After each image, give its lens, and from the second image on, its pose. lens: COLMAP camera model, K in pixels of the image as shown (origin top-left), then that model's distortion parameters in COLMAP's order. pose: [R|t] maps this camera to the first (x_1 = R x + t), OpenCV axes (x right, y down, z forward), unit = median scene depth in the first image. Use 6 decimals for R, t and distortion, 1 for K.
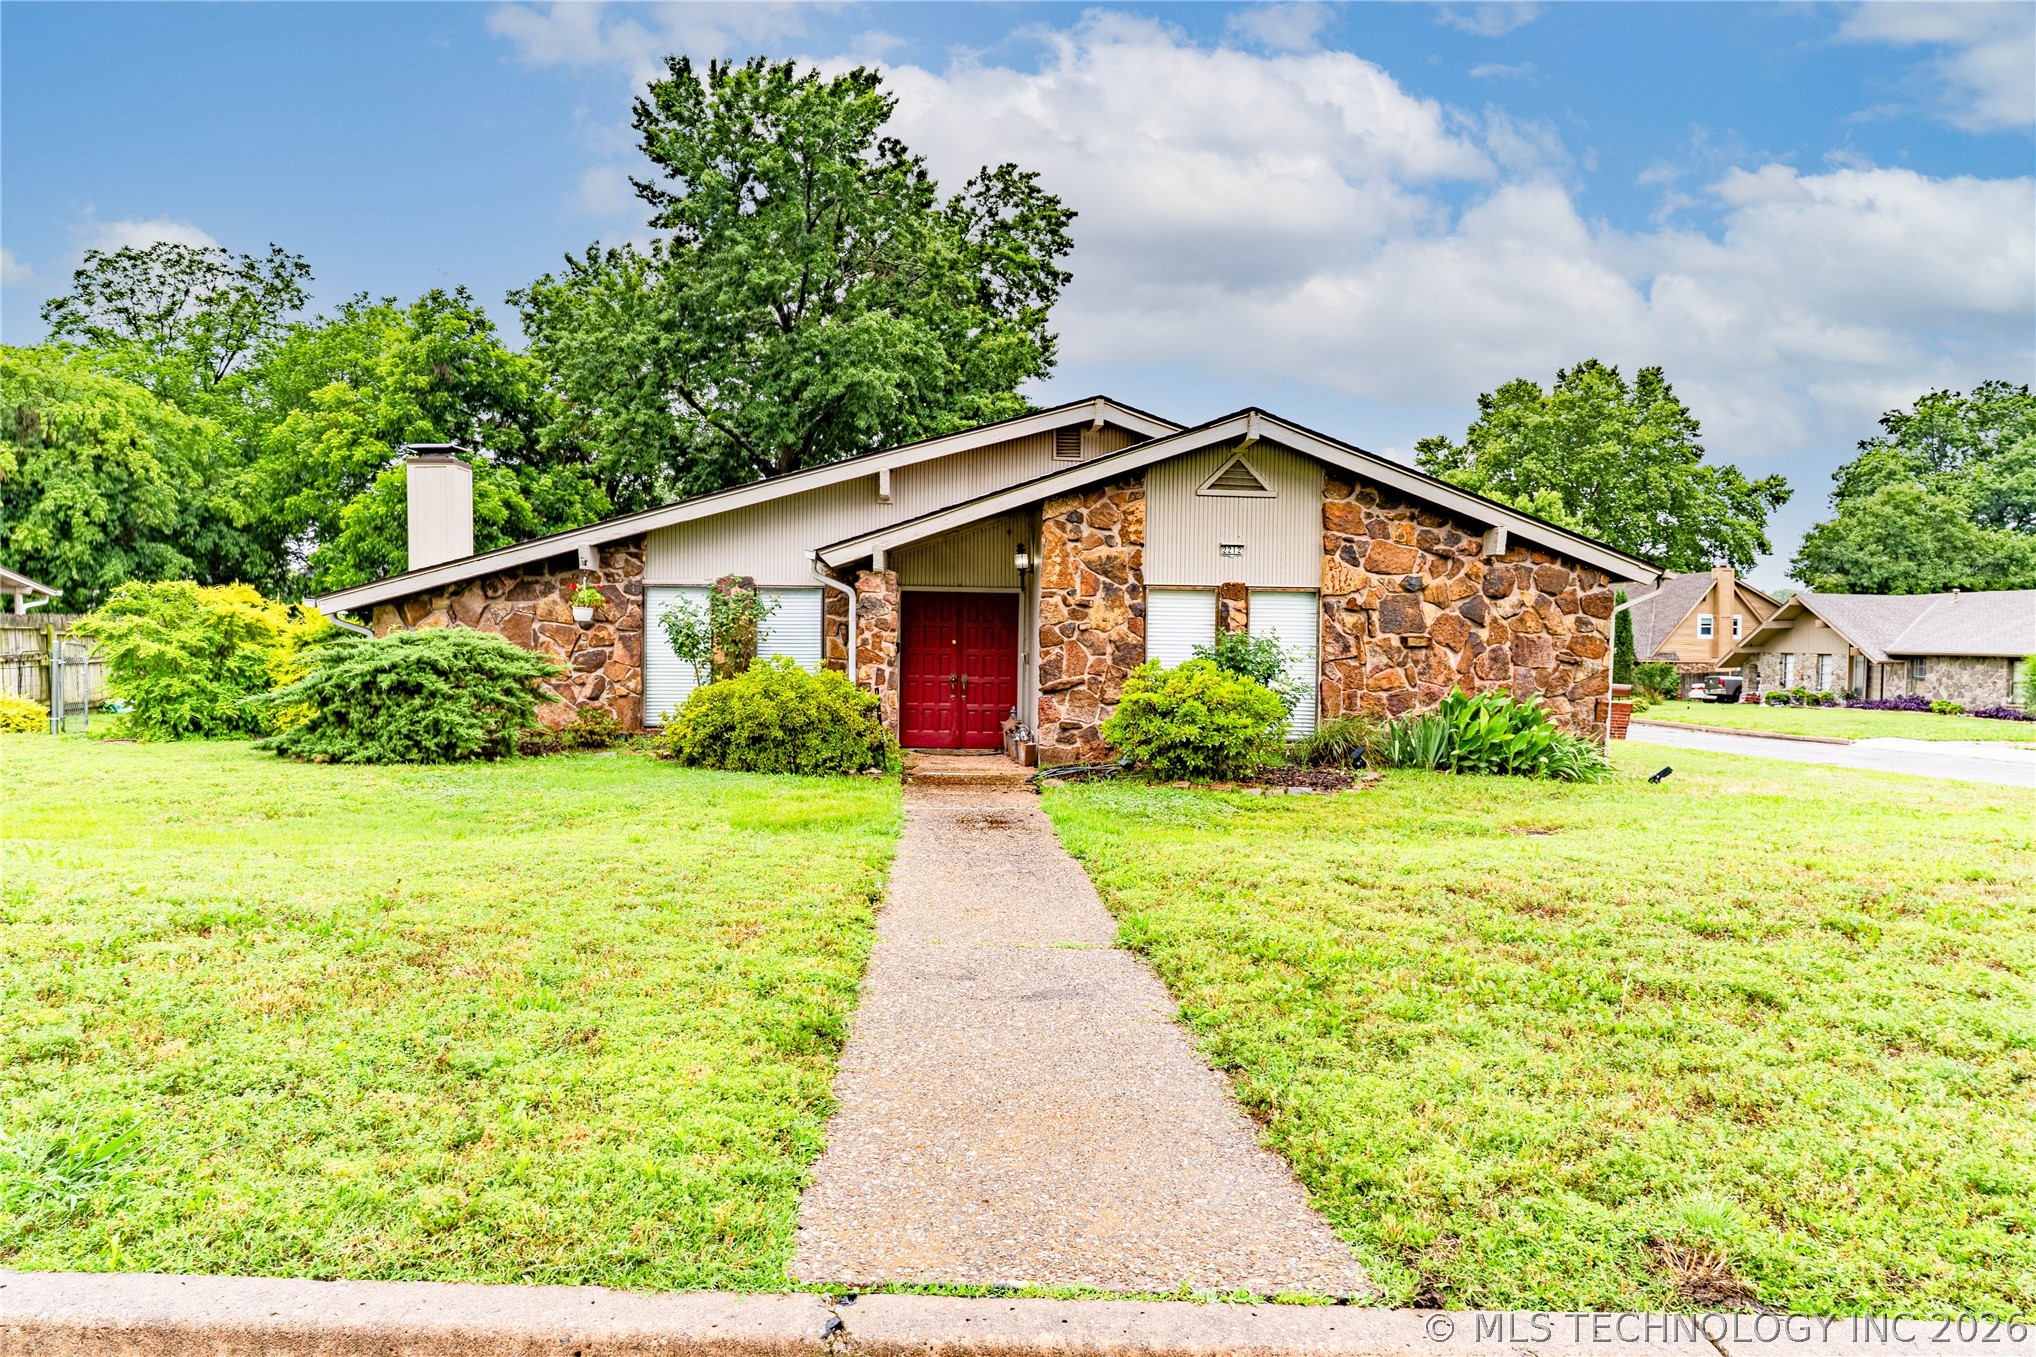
lens RADIAL K [[1269.5, 0, 1020.8], [0, 1269.5, 663.7], [0, 0, 1]] dist [-0.008306, -0.002301]
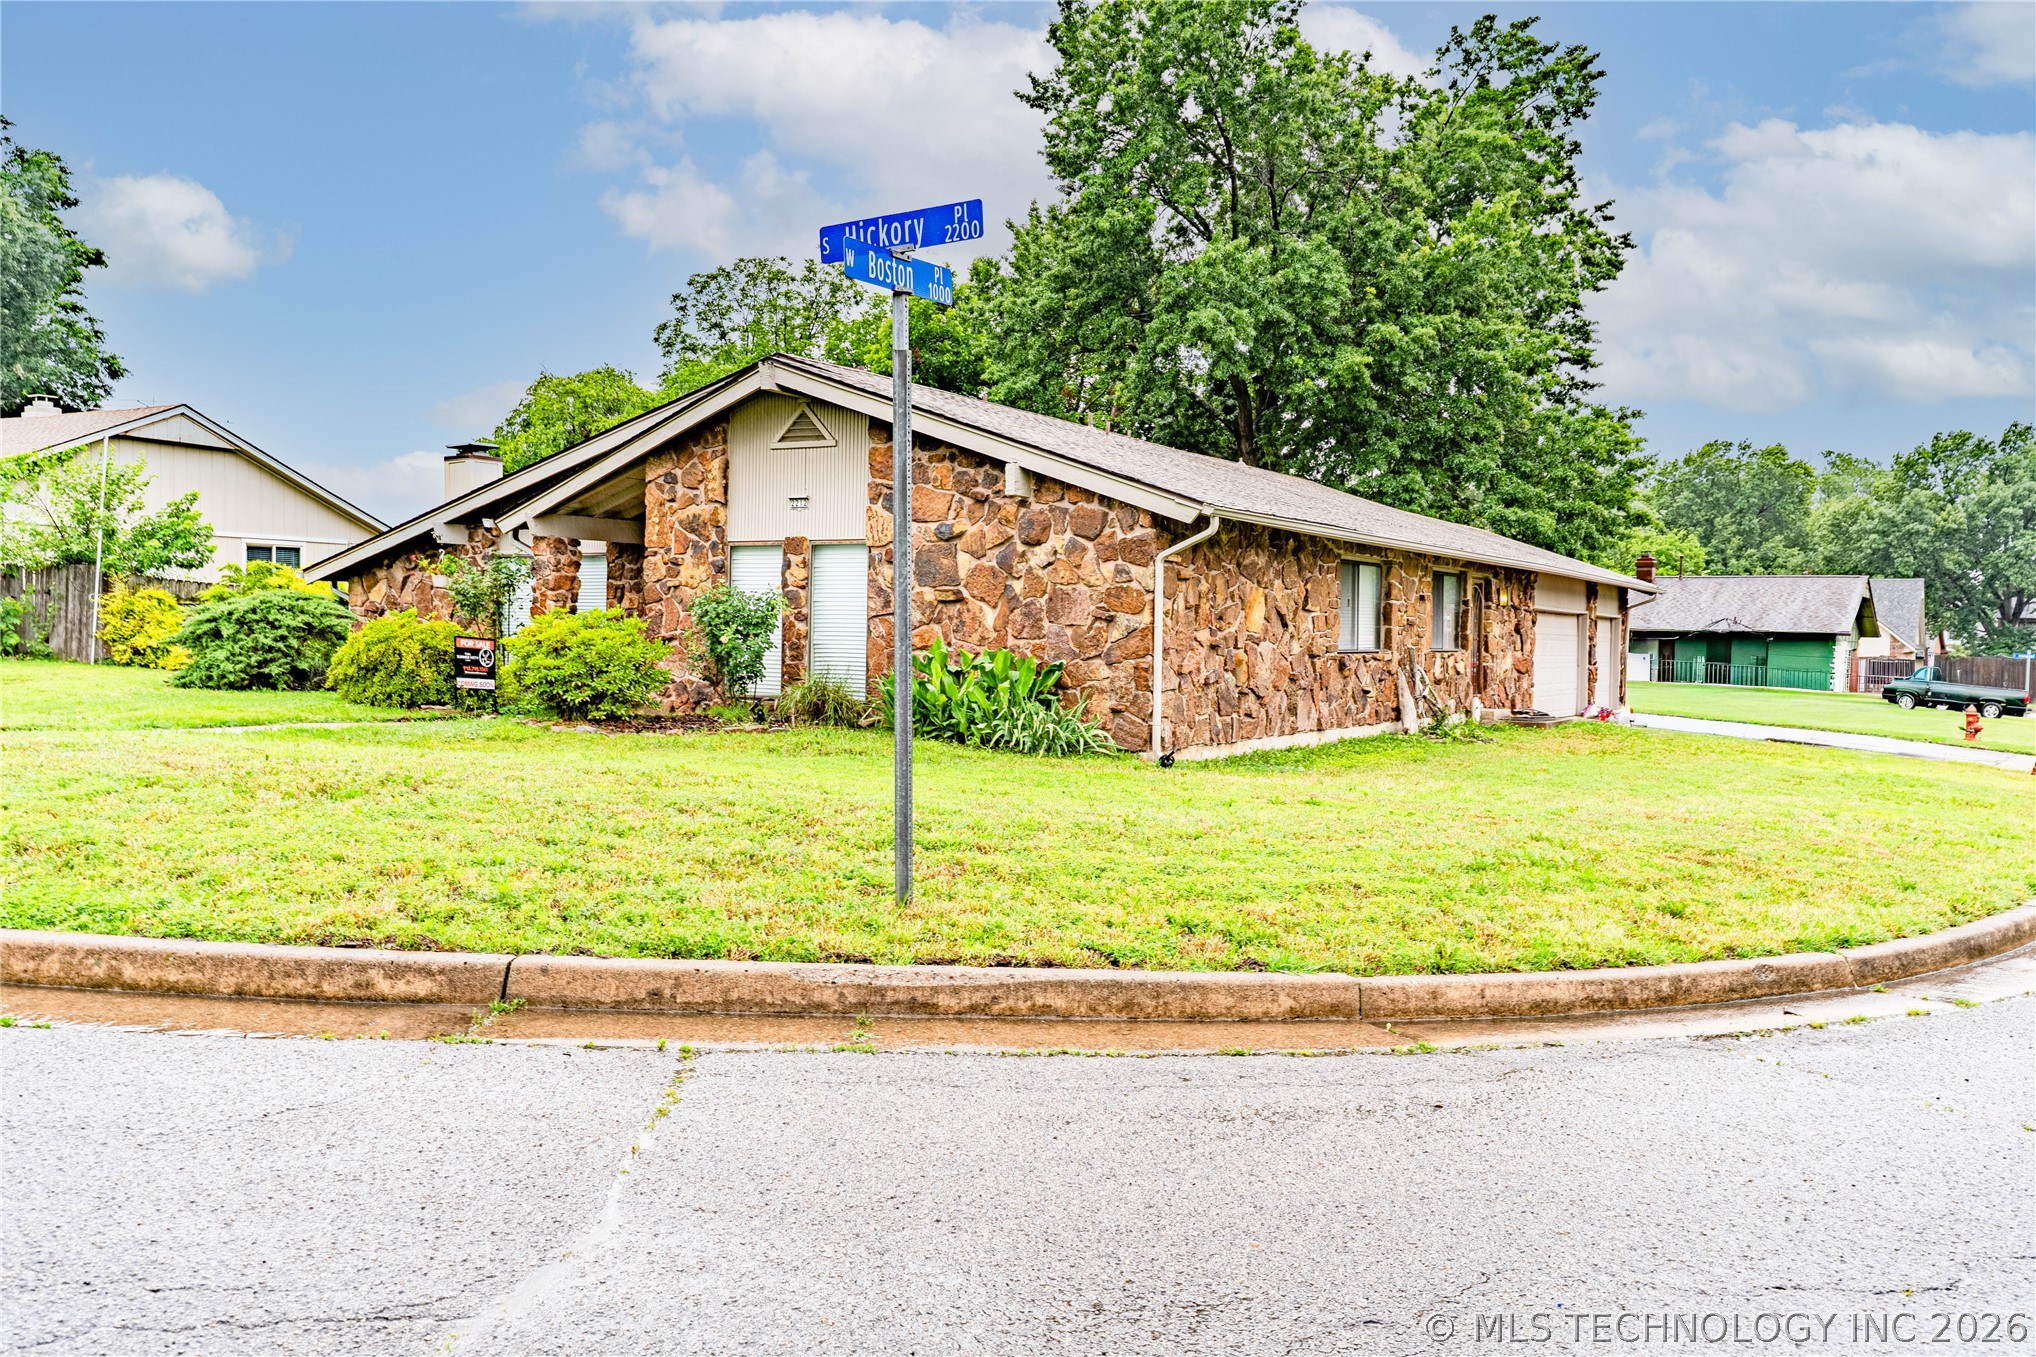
lens RADIAL K [[1587.1, 0, 1011.3], [0, 1587.1, 675.8], [0, 0, 1]] dist [0.010842, -0.004317]
pose [[0.812945, 0.018899, -0.582034, 1.006858], [-0.018384, 0.999808, 0.006786, 0.031192], [0.582051, 0.005184, 0.813136, 0.106603]]
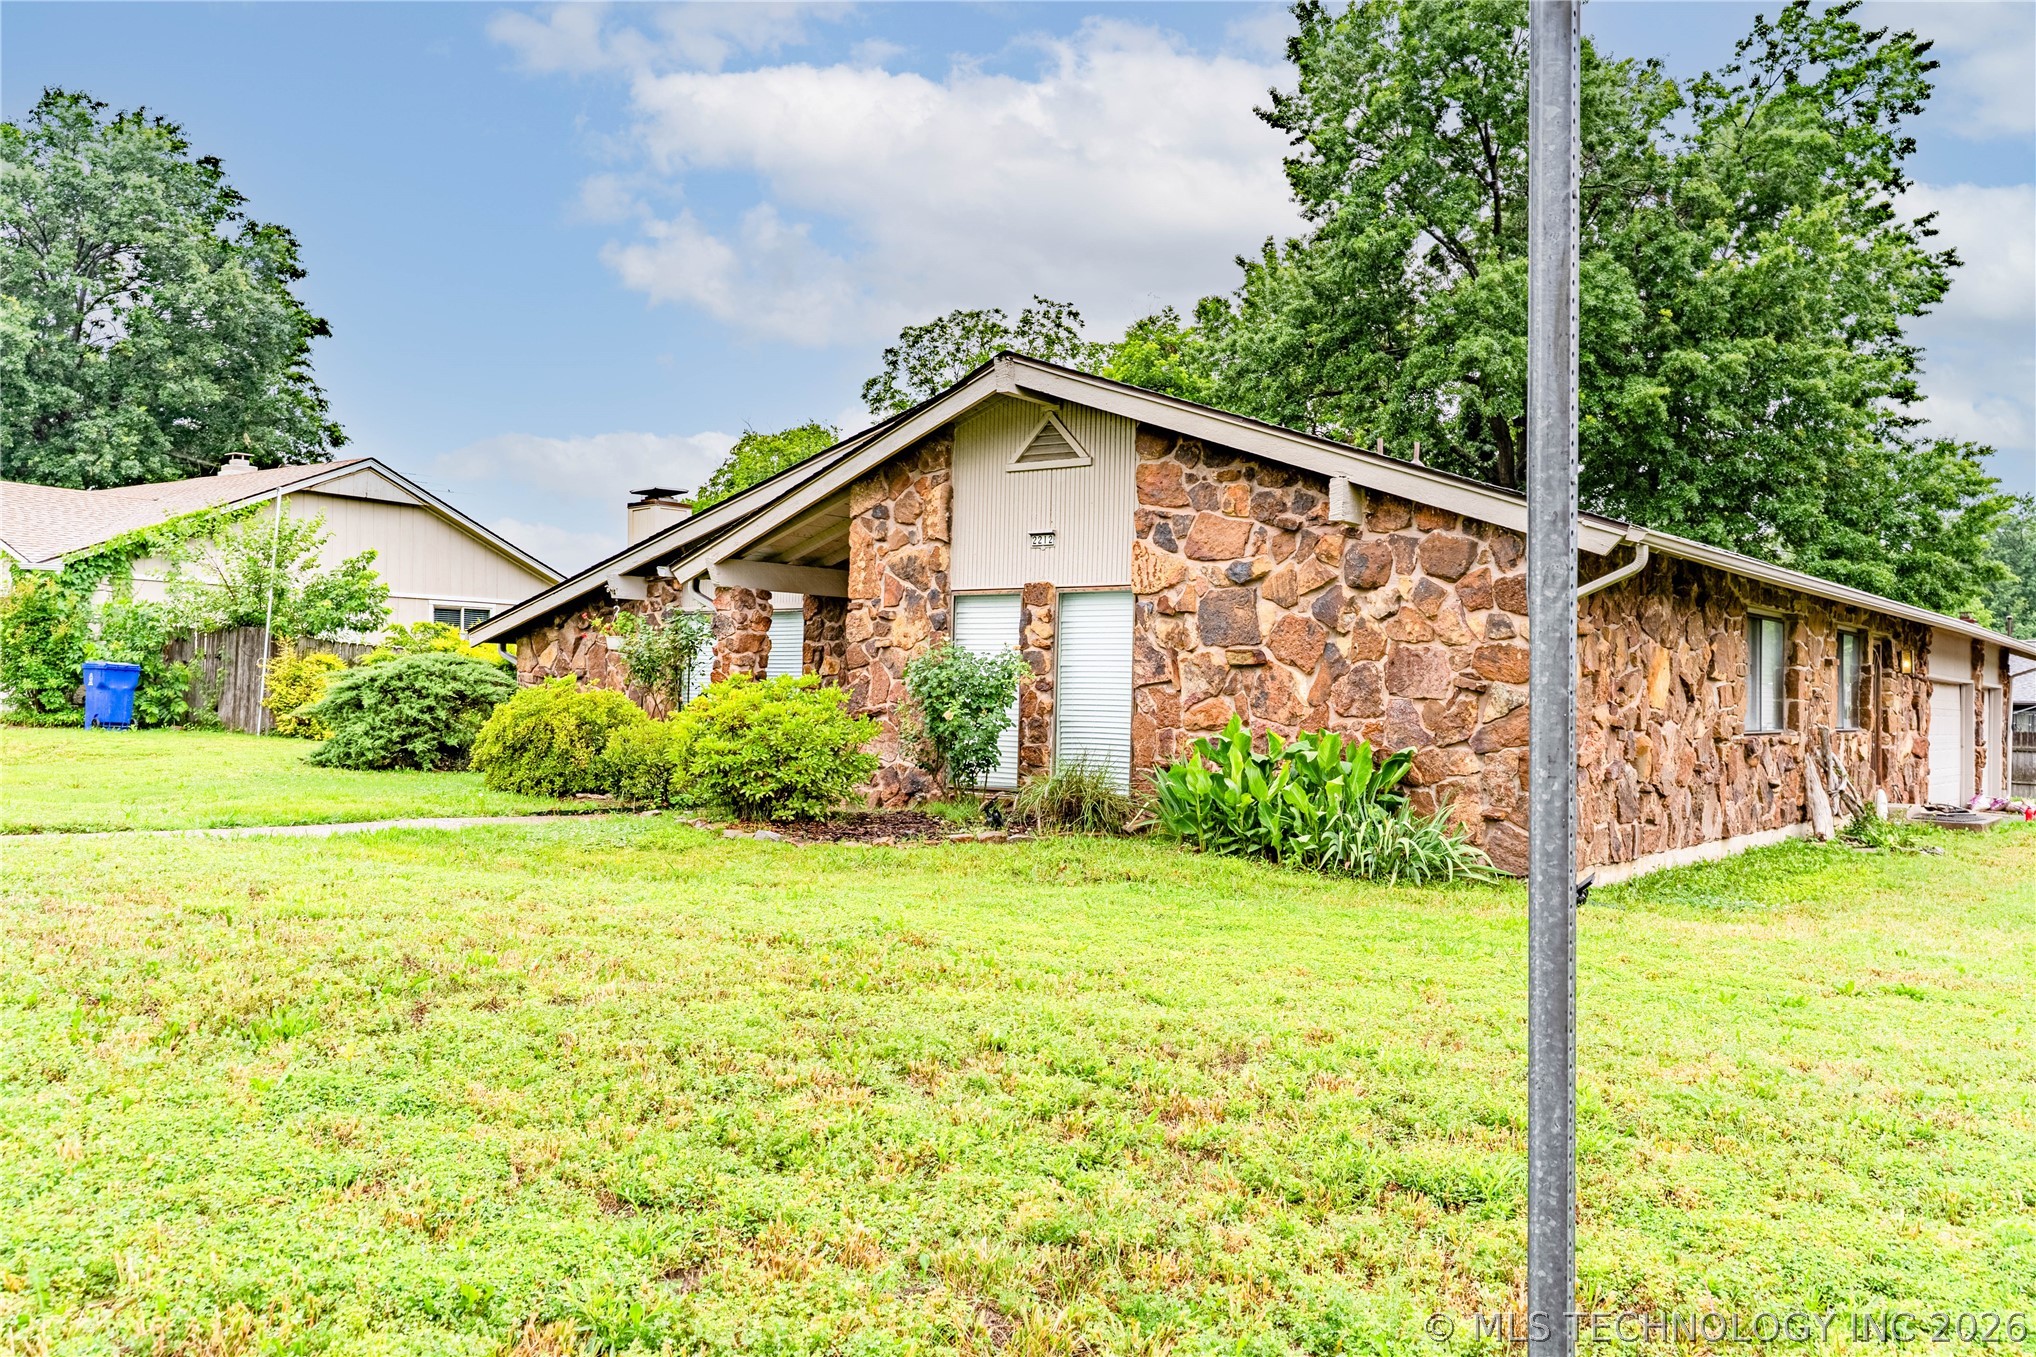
lens RADIAL K [[1587.1, 0, 1020.0], [0, 1587.1, 679.0], [0, 0, 1]] dist [0.010842, -0.004317]
pose [[0.737528, -0.003152, -0.675309, 0.792947], [-0.024190, 0.999224, -0.031083, 0.022787], [0.674883, 0.039260, 0.736880, 0.297273]]
